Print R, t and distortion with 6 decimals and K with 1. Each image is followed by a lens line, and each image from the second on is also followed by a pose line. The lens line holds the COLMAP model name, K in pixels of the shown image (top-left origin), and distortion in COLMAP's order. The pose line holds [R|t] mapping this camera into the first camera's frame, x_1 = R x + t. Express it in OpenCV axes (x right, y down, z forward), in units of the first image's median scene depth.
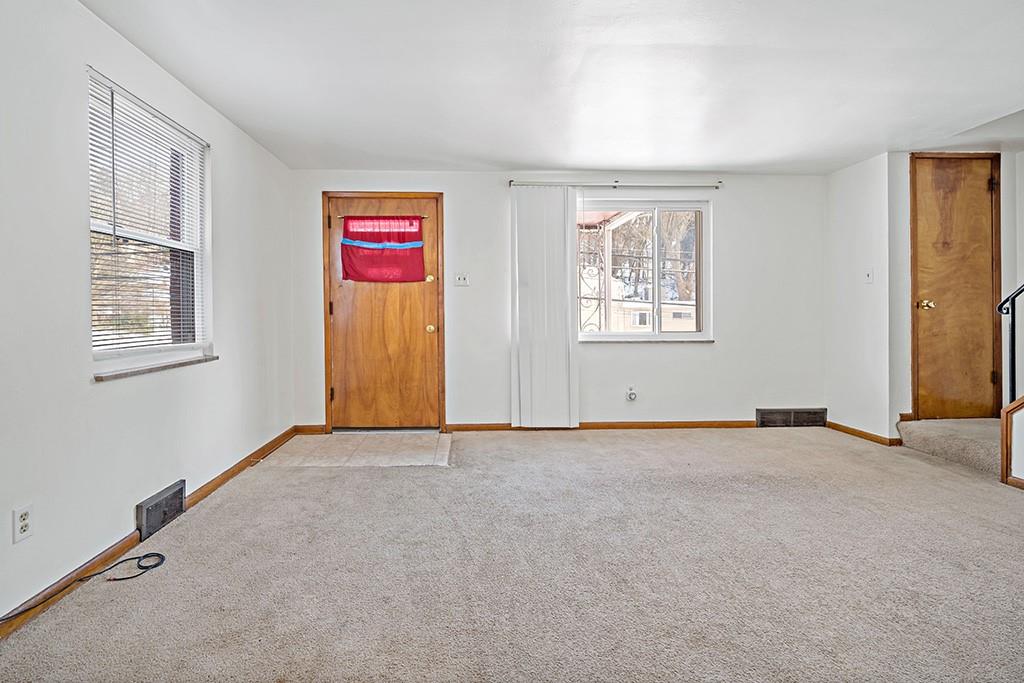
lens RADIAL K [[494.8, 0, 478.3], [0, 494.8, 307.4], [0, 0, 1]] dist [-0.003746, 0.000233]
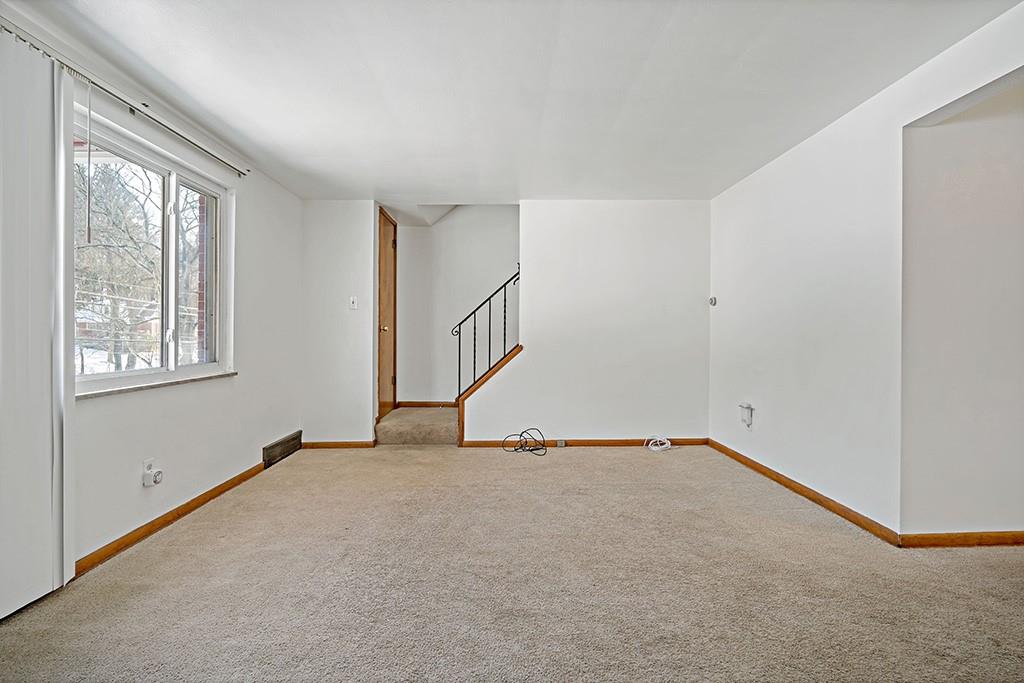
lens RADIAL K [[473.1, 0, 512.5], [0, 473.1, 333.0], [0, 0, 1]] dist [0.000345, 0.000003]
pose [[0.005677, 0.000030, 0.999984, -0.266250], [-0.001975, 0.999998, -0.000019, 0.004724], [-0.999982, -0.001975, 0.005677, 0.583625]]
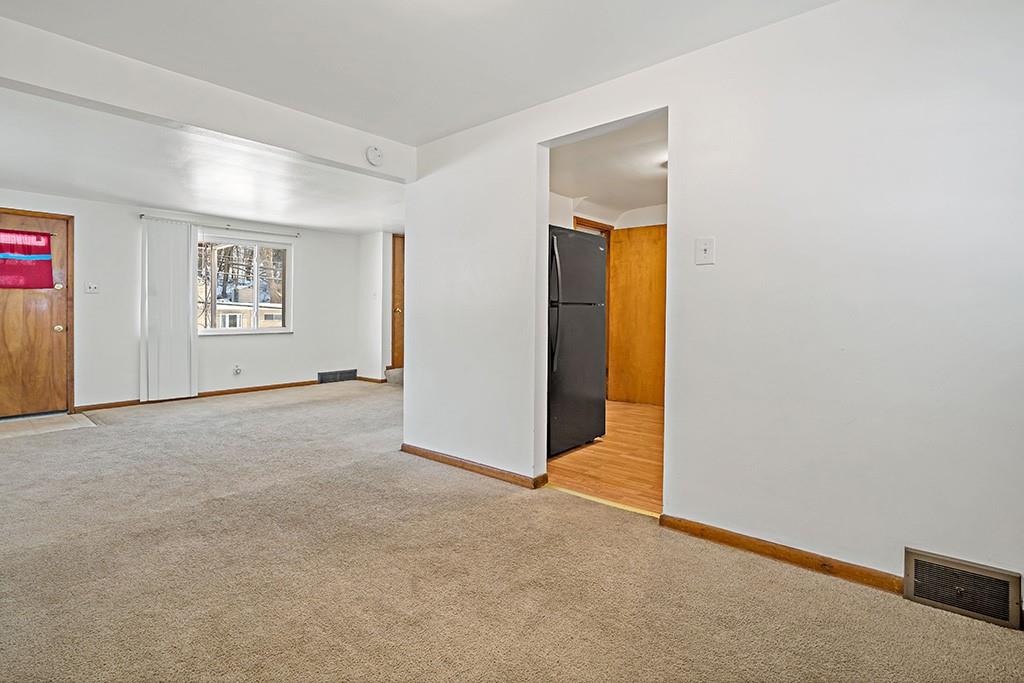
lens RADIAL K [[494.8, 0, 502.4], [0, 494.8, 305.3], [0, 0, 1]] dist [-0.003746, 0.000233]
pose [[0.678857, 0.012829, 0.734159, -0.244416], [-0.006758, 0.999914, -0.011224, -0.006771], [-0.734240, 0.002658, 0.678885, -0.594826]]
